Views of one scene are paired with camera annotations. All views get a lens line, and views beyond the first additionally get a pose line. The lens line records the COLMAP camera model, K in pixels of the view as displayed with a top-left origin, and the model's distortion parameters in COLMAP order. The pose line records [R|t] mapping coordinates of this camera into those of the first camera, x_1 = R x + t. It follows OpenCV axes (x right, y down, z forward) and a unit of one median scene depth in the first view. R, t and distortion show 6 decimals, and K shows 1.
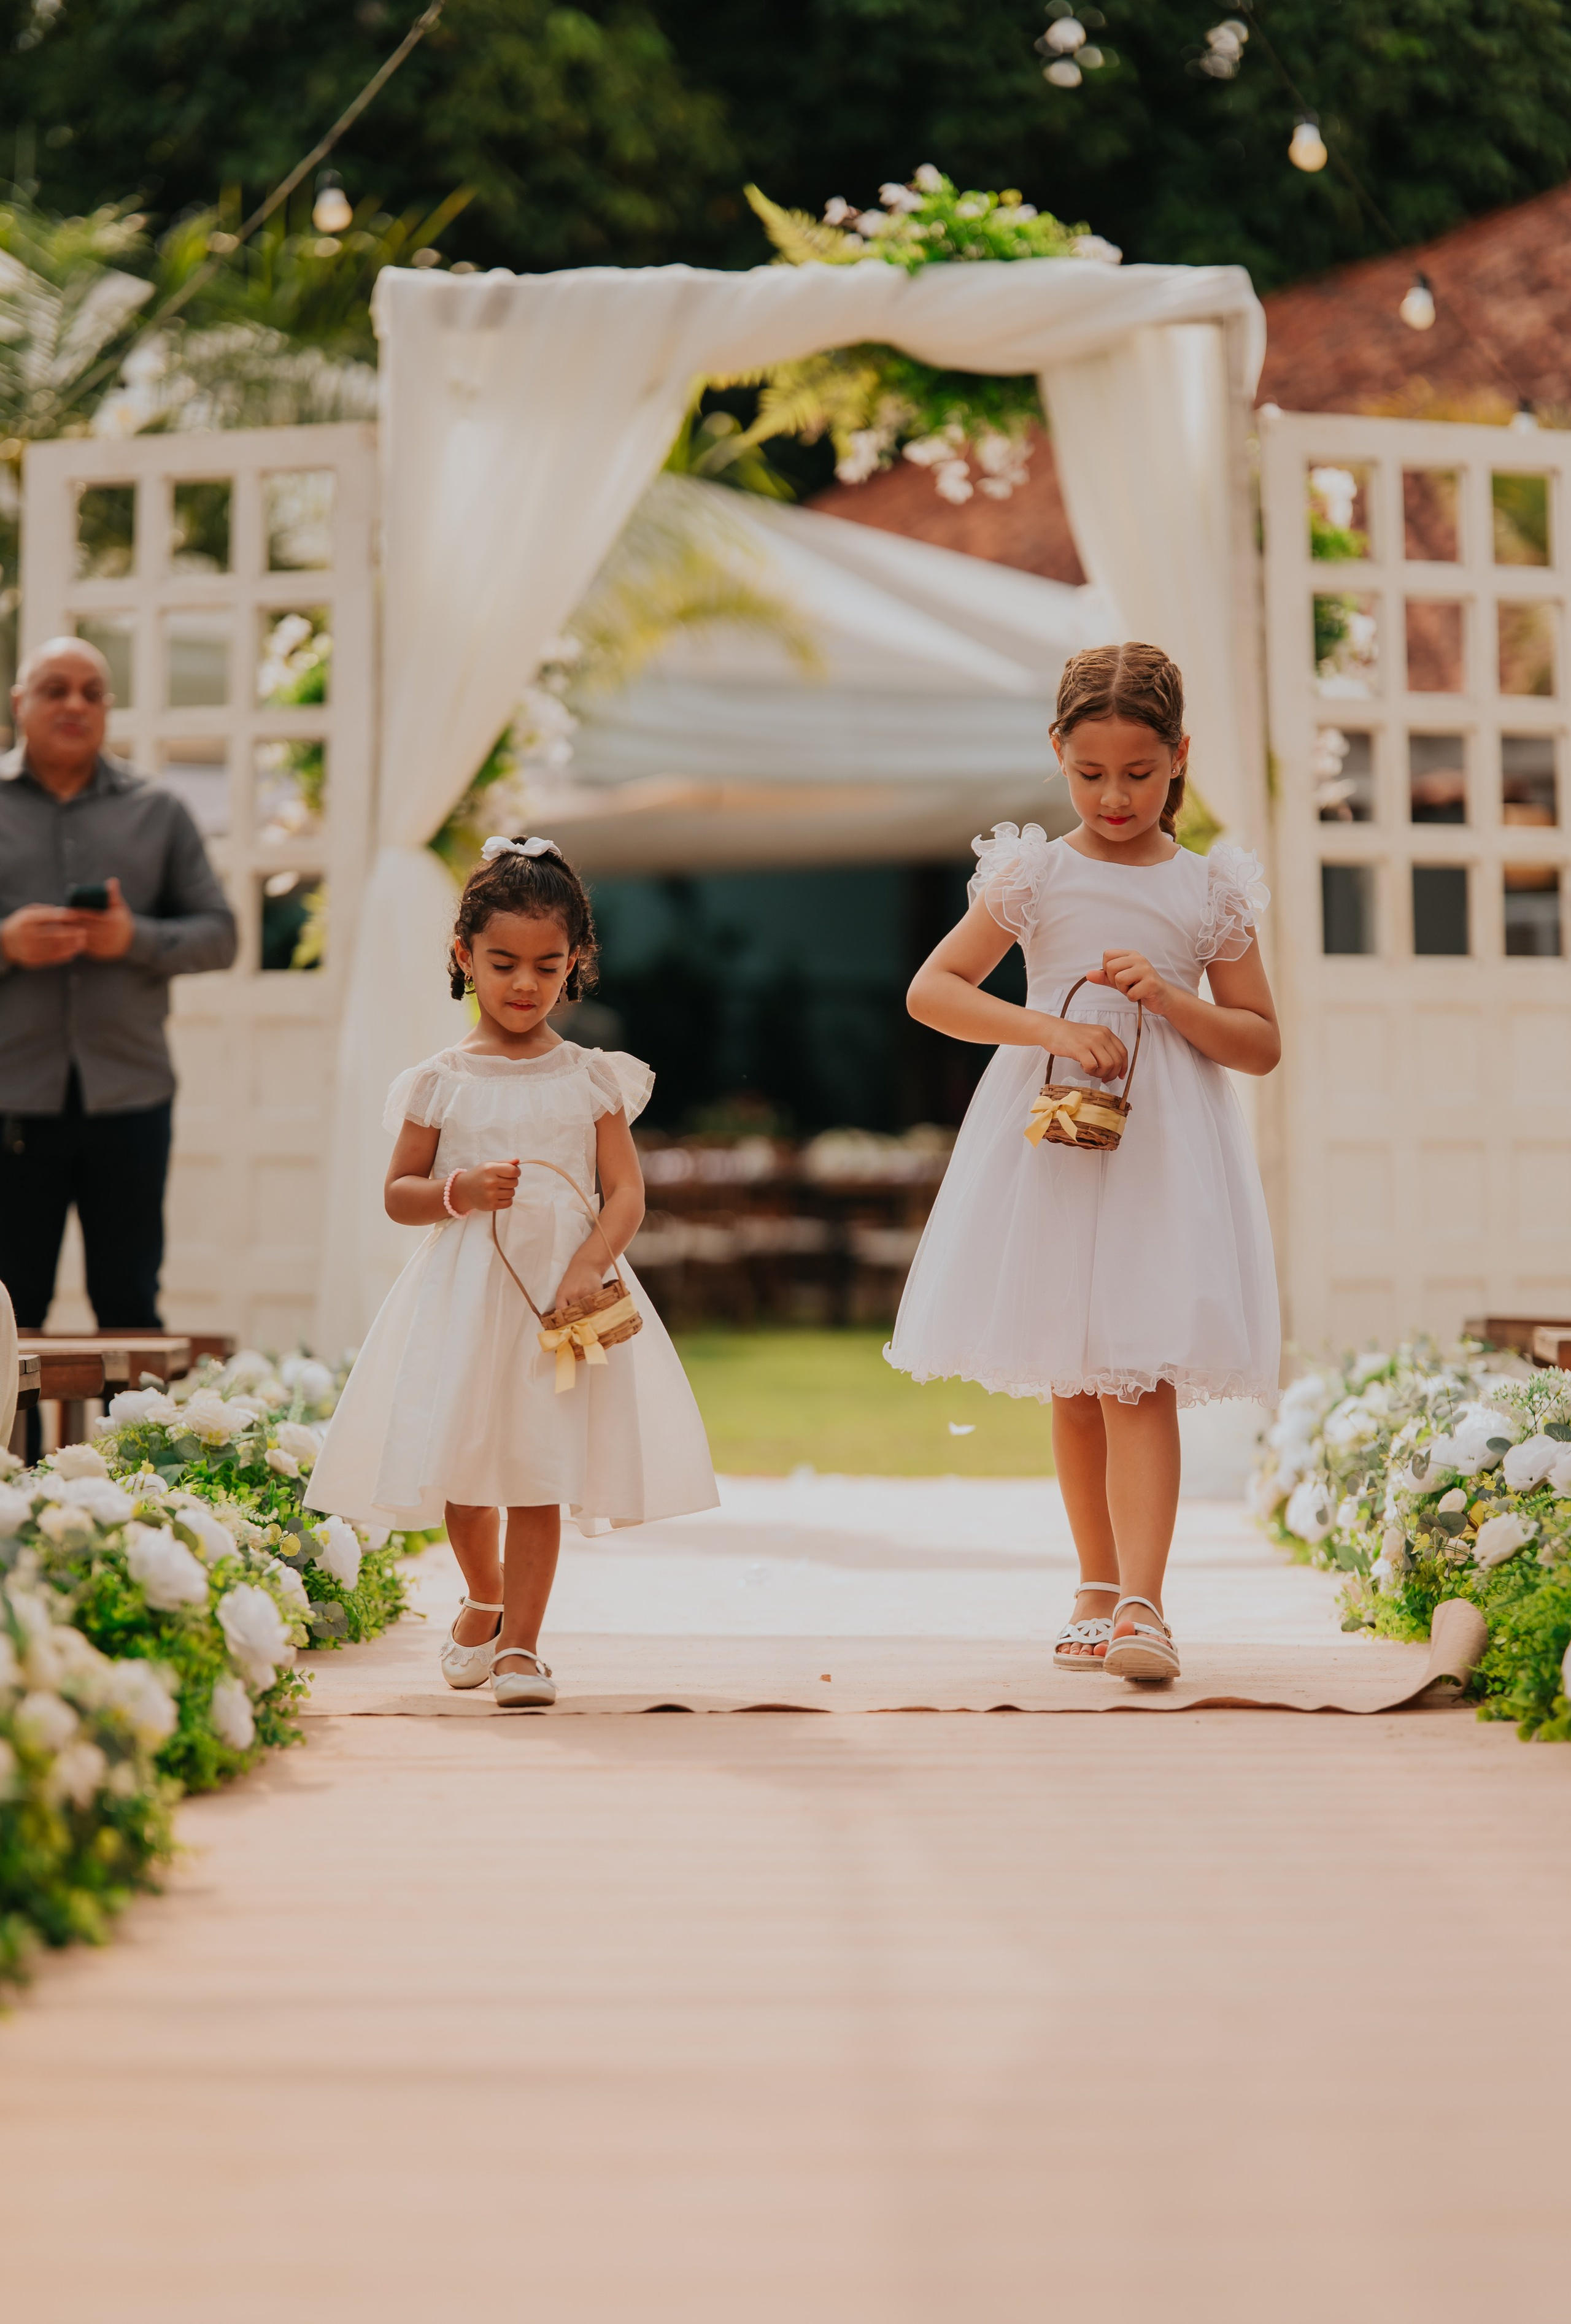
lens RADIAL K [[6112.7, 0, 753.8], [0, 6112.7, 1165.4], [0, 0, 1]] dist [-0.001013, -1.165327]
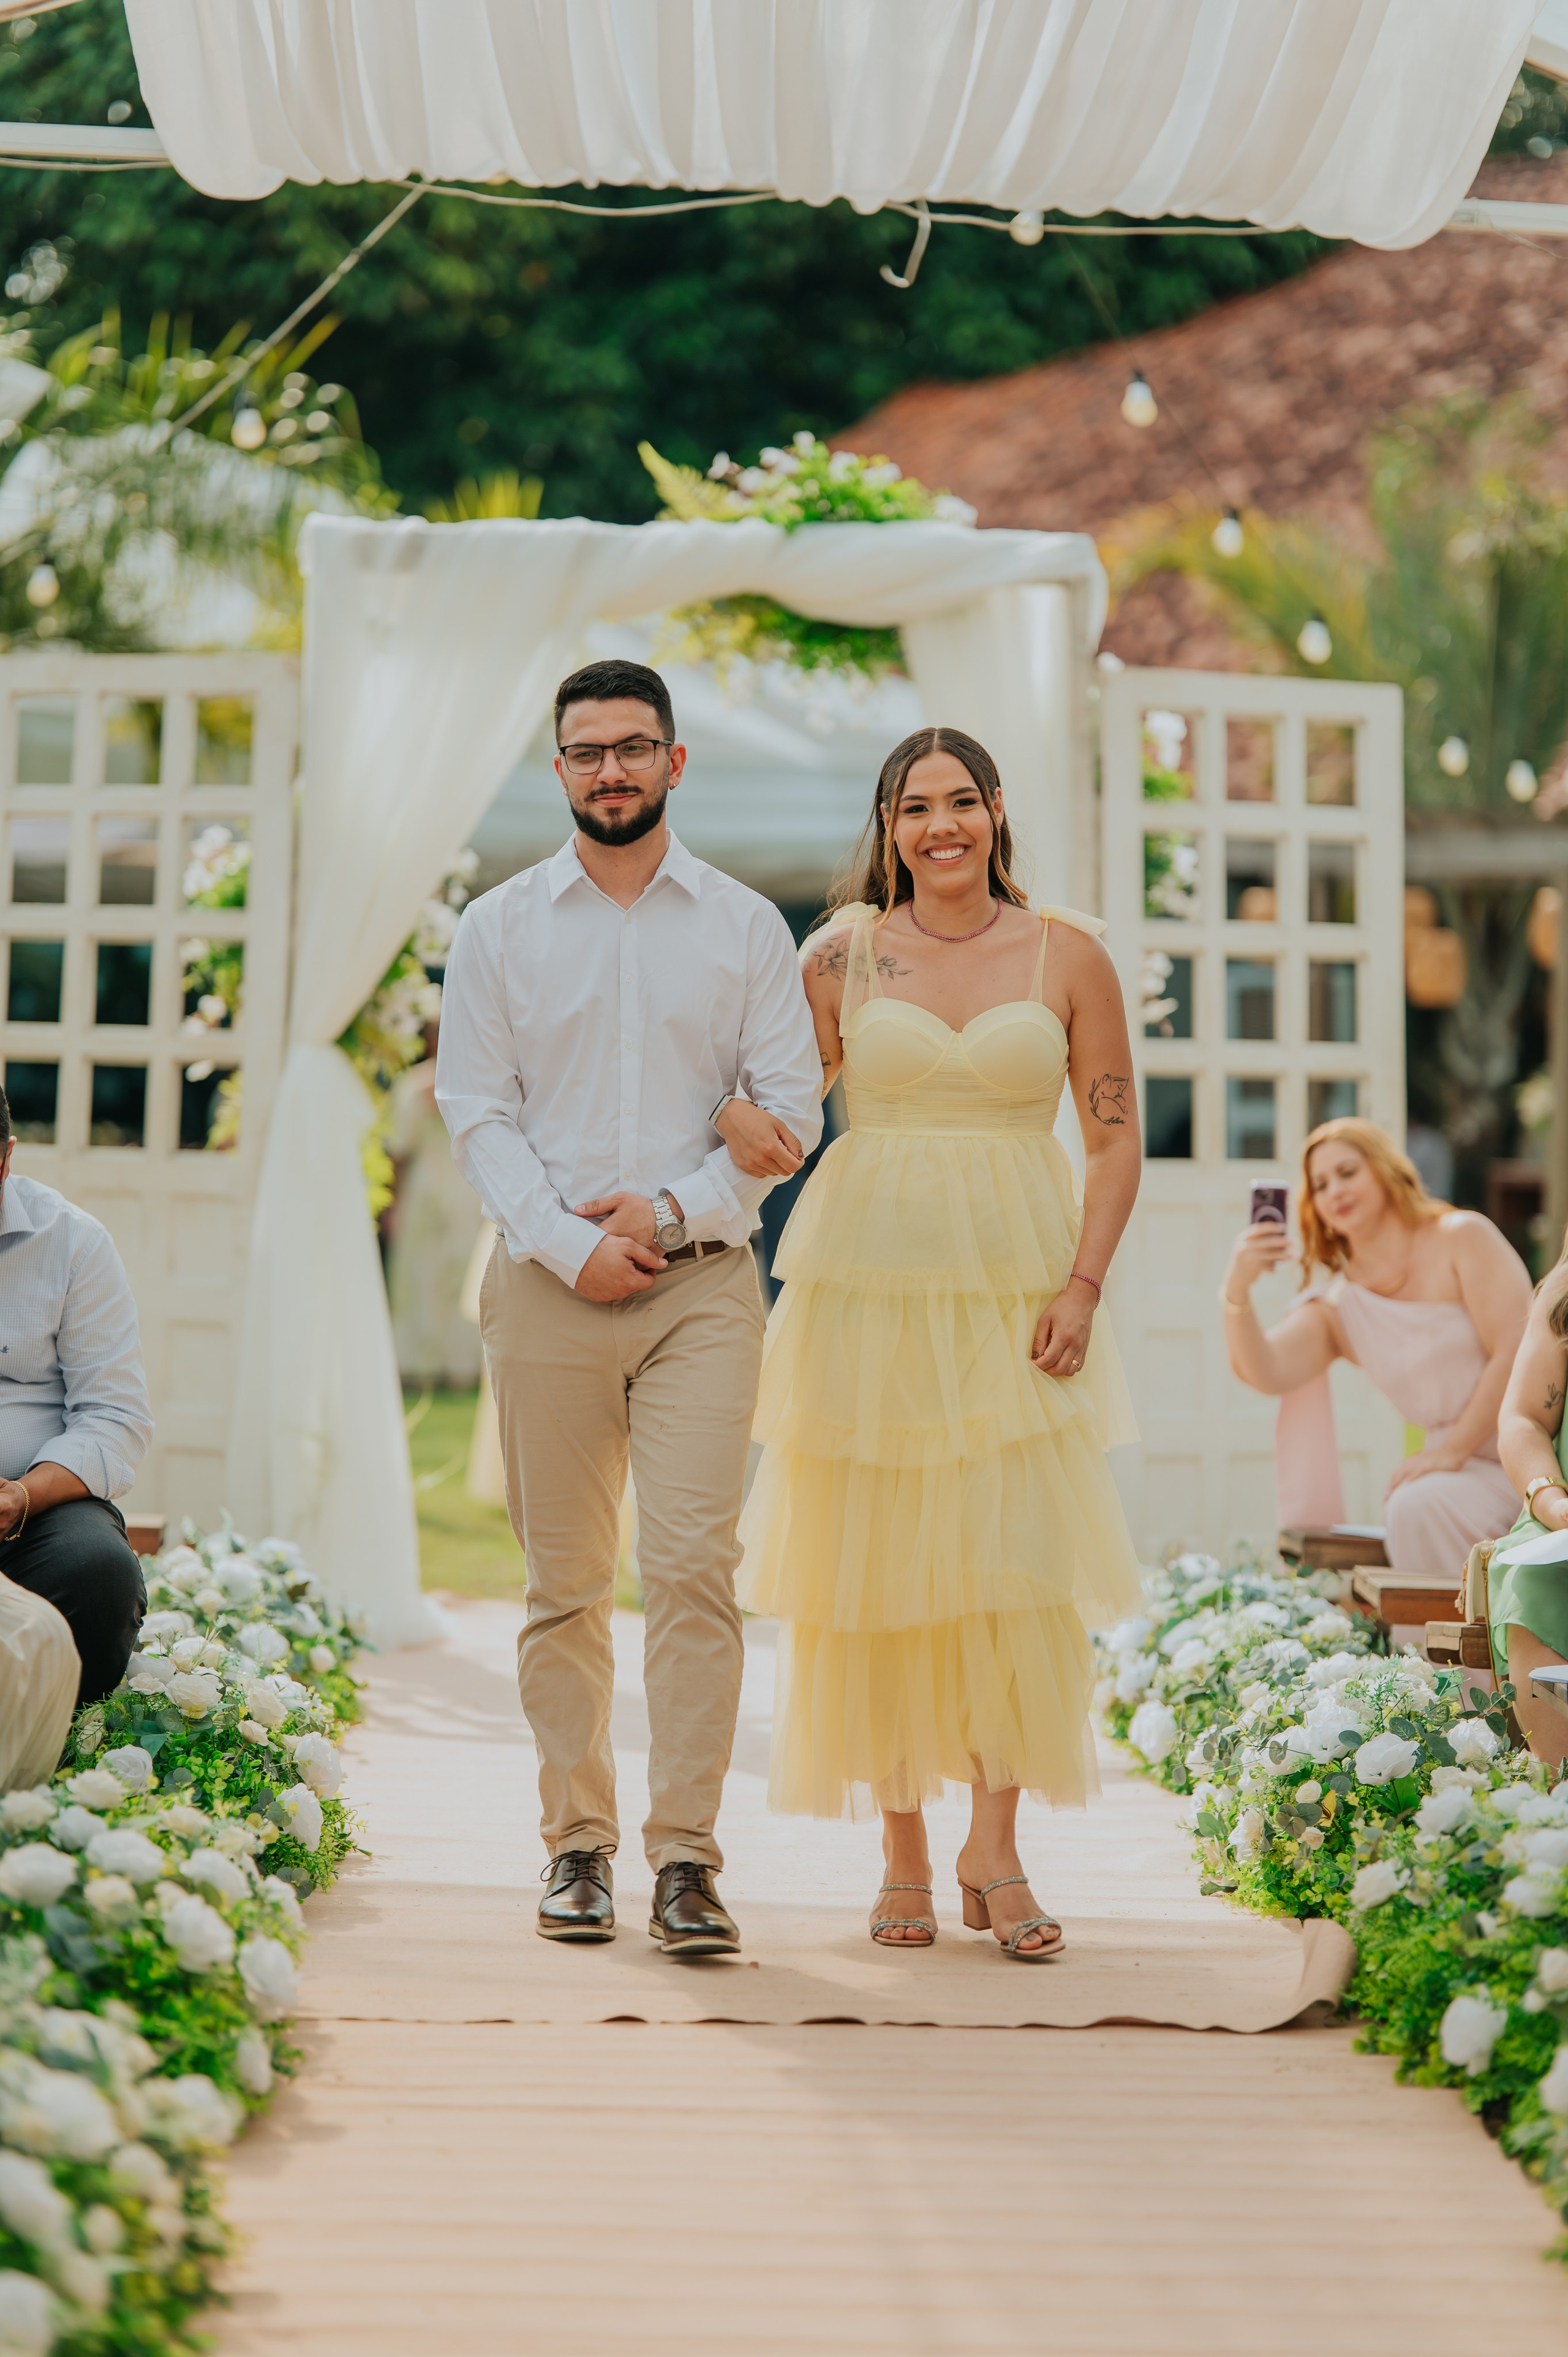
lens RADIAL K [[5625.5, 0, 790.3], [0, 5625.5, 1050.1], [0, 0, 1]] dist [-0.080755, -0.081557]
pose [[0.998384, 0.025103, 0.050977, -0.023165], [-0.024877, 0.999678, -0.005051, -0.047395], [-0.051087, 0.003774, 0.998687, -0.010999]]
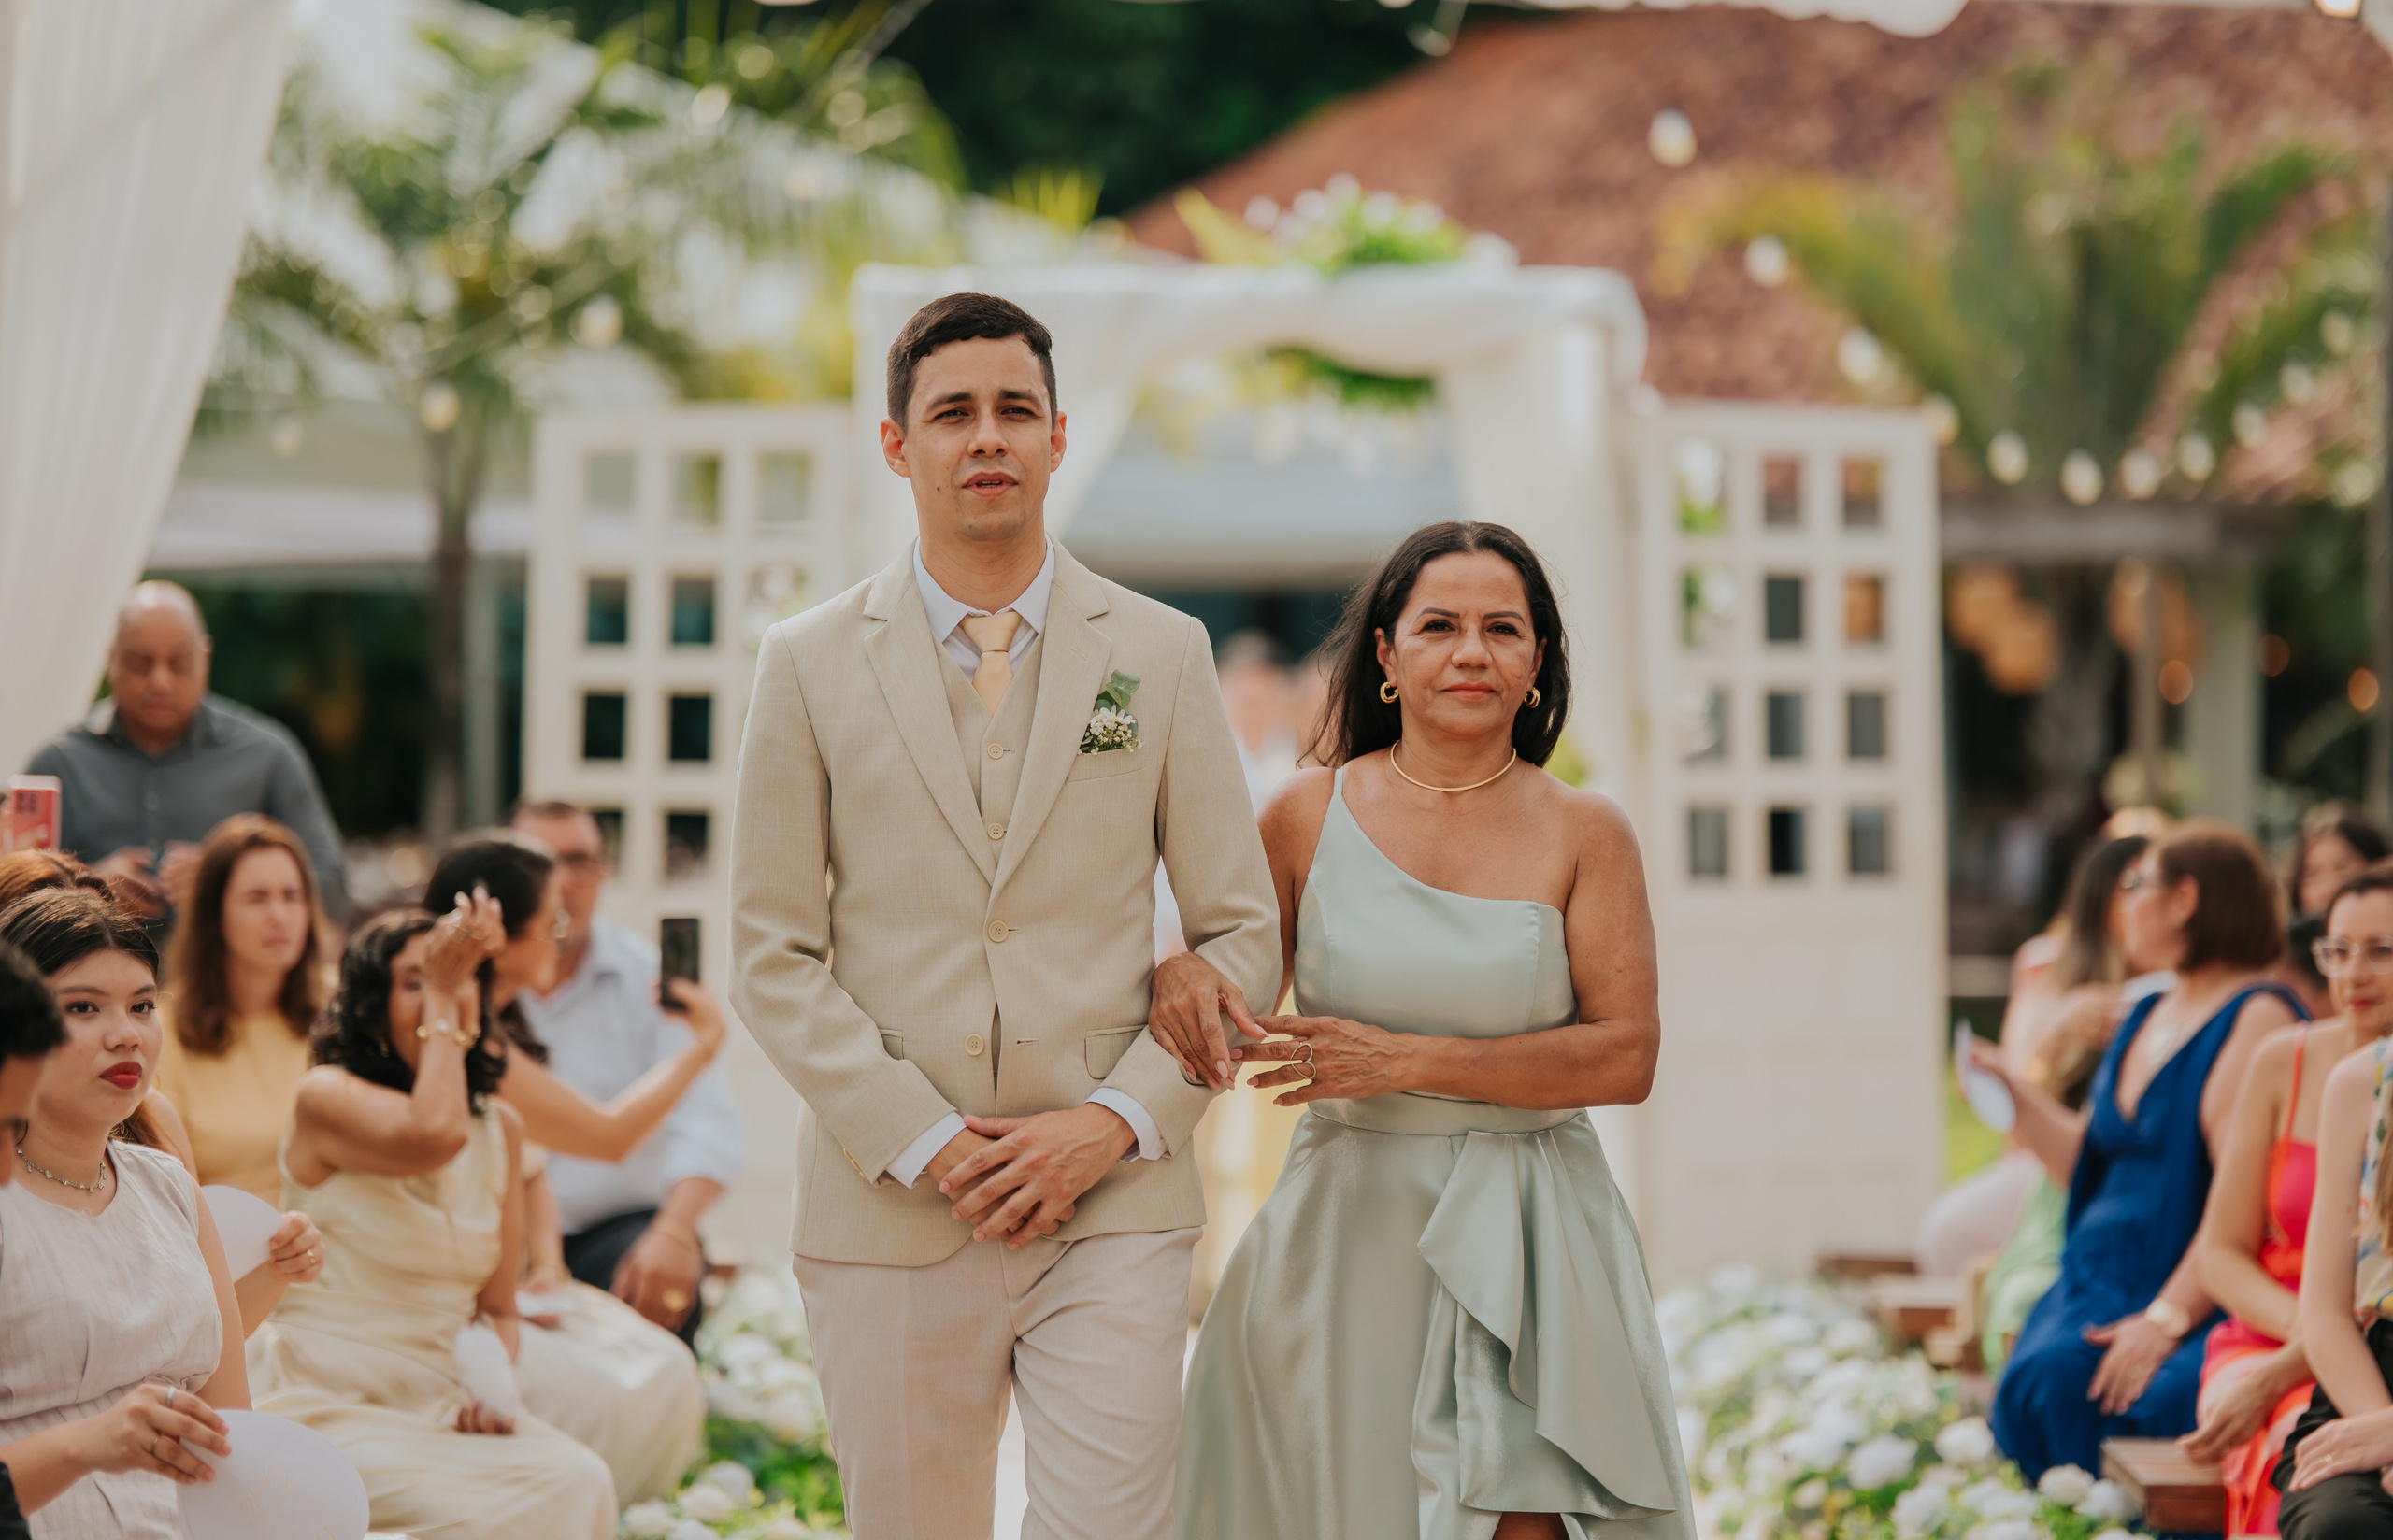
lens RADIAL K [[6137.8, 0, 1196.5], [0, 6137.8, 770.0], [0, 0, 1]] dist [0.079009, 0.188789]
pose [[0.999717, 0.008504, 0.022208, -0.023202], [-0.008652, 0.999941, 0.006576, -0.062193], [-0.022150, -0.006766, 0.999732, -0.139360]]
